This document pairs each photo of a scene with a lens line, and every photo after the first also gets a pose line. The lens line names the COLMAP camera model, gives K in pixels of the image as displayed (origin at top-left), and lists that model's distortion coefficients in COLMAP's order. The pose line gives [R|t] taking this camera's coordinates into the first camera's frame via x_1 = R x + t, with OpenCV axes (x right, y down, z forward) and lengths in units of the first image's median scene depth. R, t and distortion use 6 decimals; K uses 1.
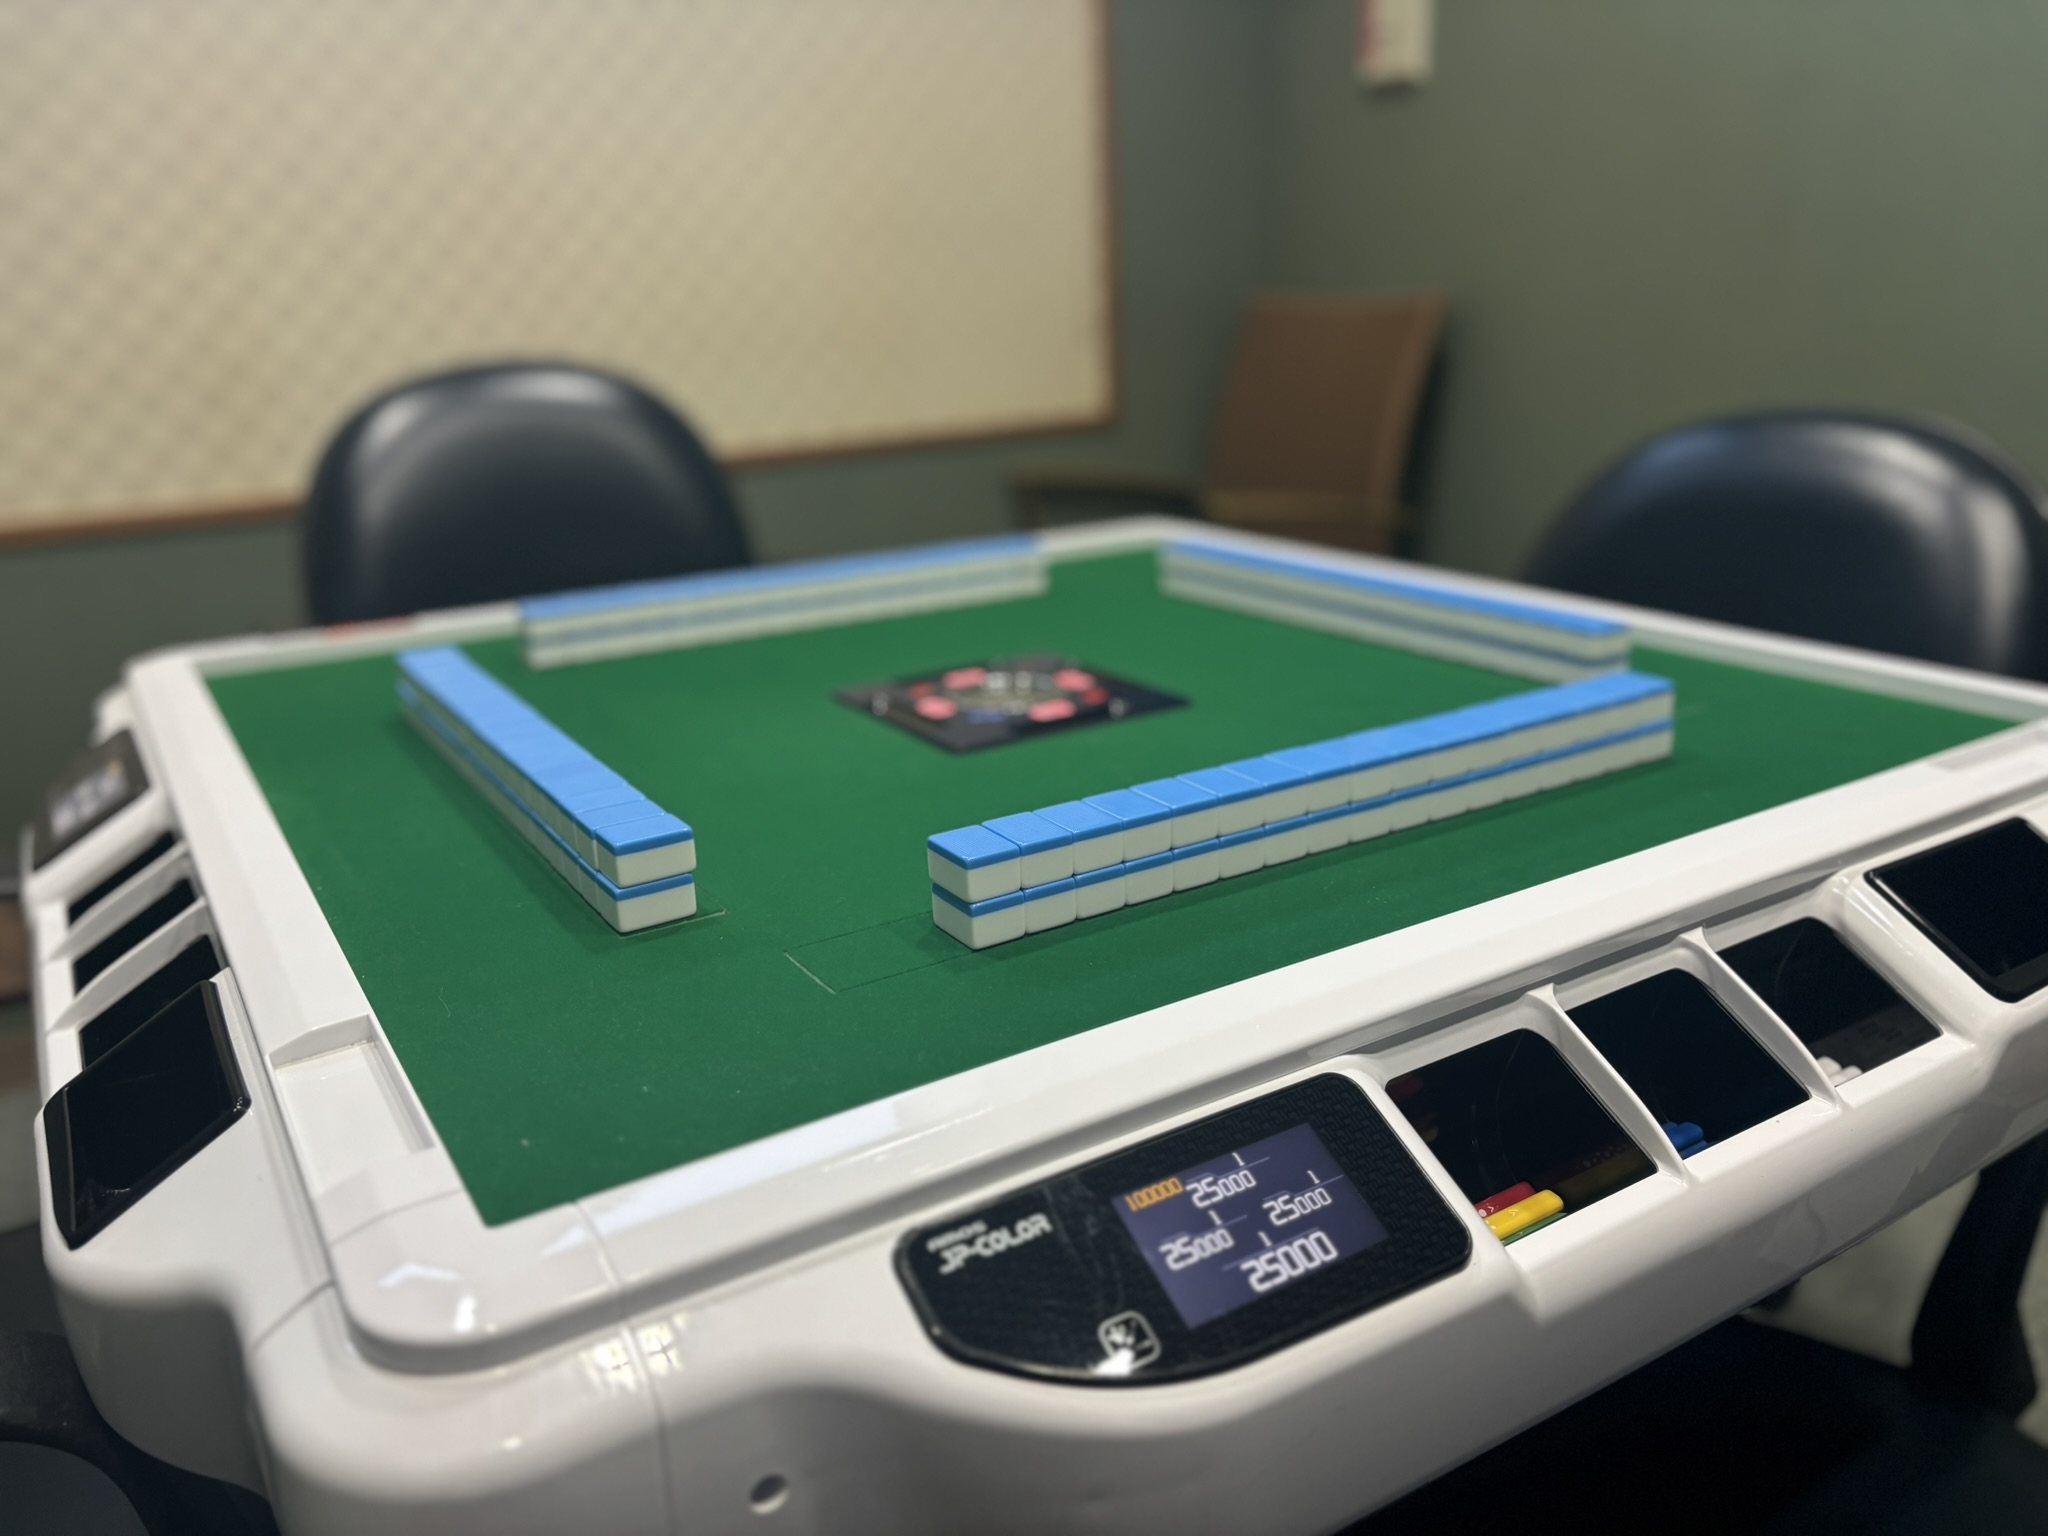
lens RADIAL K [[1543.0, 0, 1022.8], [0, 1543.0, 768.1], [0, 0, 1]] dist [0.014623, 0.003818]
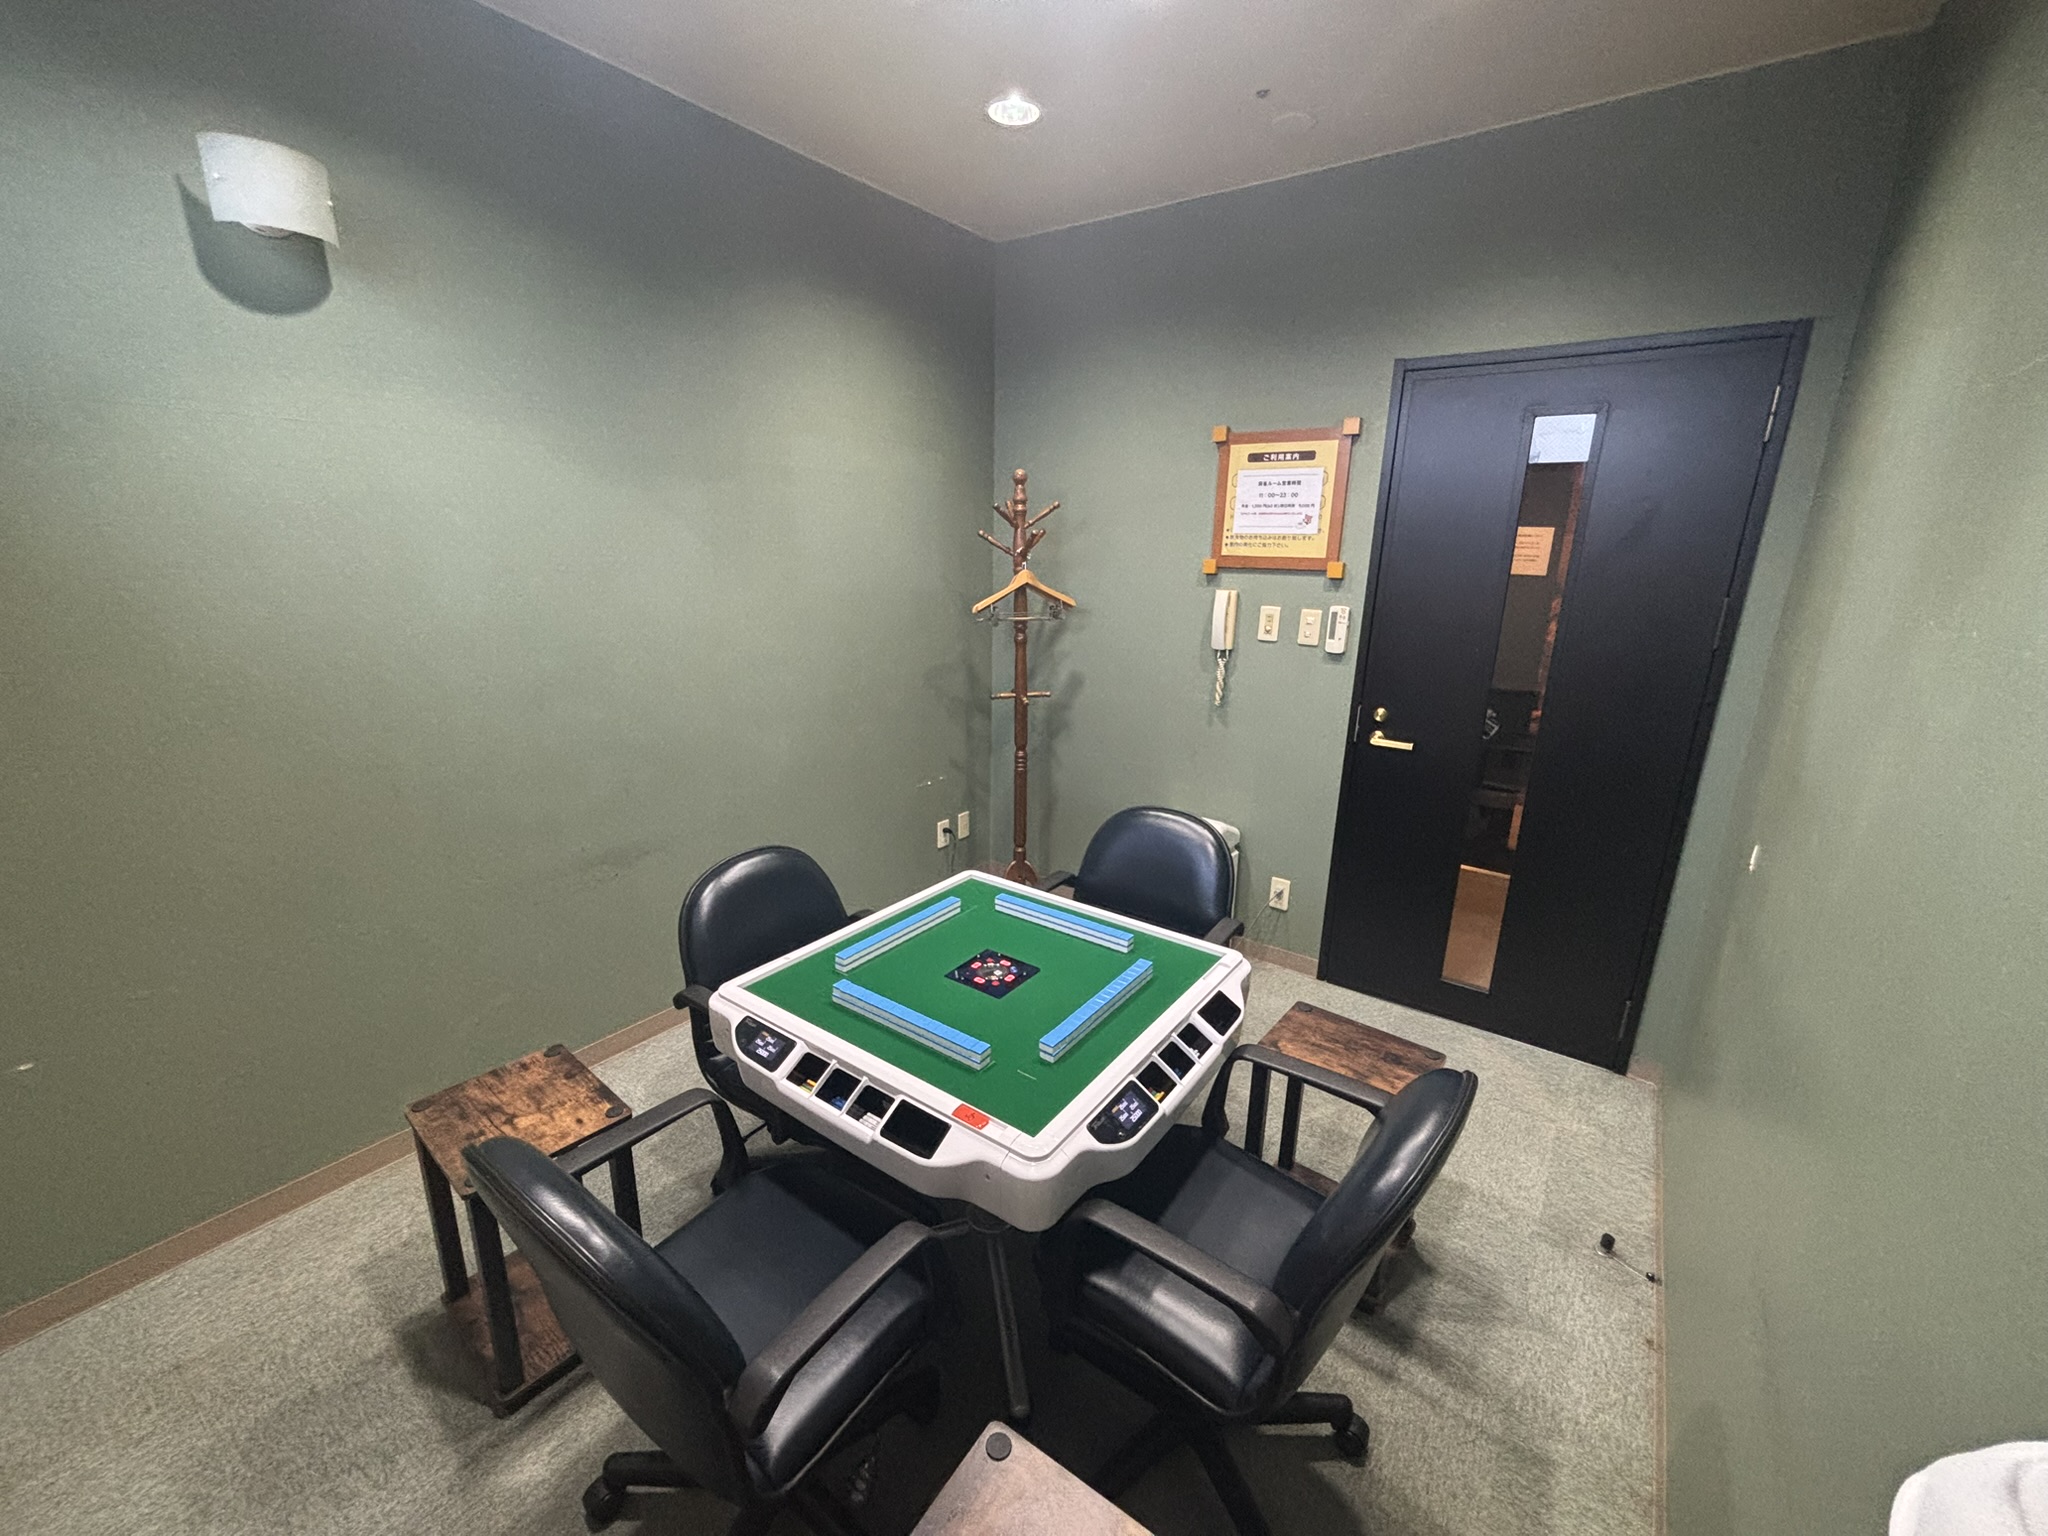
lens RADIAL K [[826.4, 0, 1024.4], [0, 826.4, 769.0], [0, 0, 1]] dist [0.000159, 0.000003]
pose [[0.919848, -0.042823, 0.389930, -1.318807], [0.058145, 0.997927, -0.027570, -0.898012], [-0.387941, 0.048032, 0.920432, -1.740461]]
